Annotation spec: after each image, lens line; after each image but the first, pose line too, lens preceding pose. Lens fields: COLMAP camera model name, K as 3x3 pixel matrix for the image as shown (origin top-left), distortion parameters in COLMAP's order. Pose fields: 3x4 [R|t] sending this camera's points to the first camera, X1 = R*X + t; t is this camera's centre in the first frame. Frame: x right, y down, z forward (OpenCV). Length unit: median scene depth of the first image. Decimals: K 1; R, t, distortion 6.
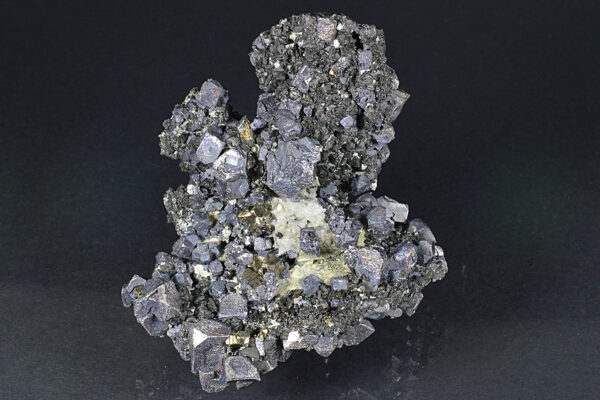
lens RADIAL K [[1637.0, 0, 302.7], [0, 1637.0, 199.5], [0, 0, 1]] dist [0.034408, 0.000000]
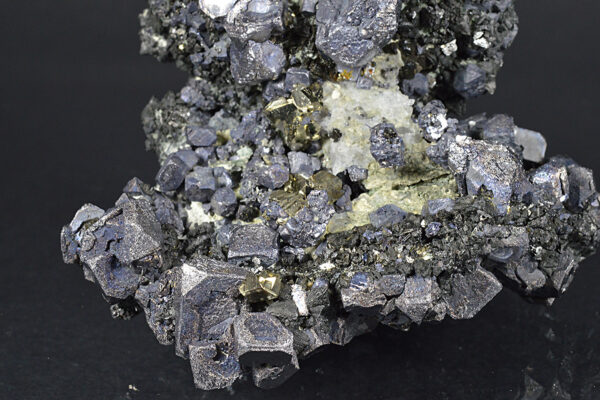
lens RADIAL K [[1728.2, 0, 297.2], [0, 1728.2, 199.9], [0, 0, 1]] dist [-0.005632, 0.000000]
pose [[0.999778, 0.018683, -0.009738, -0.021345], [-0.020814, 0.947478, -0.319144, 0.240546], [0.003264, 0.319276, 0.947656, 0.419186]]
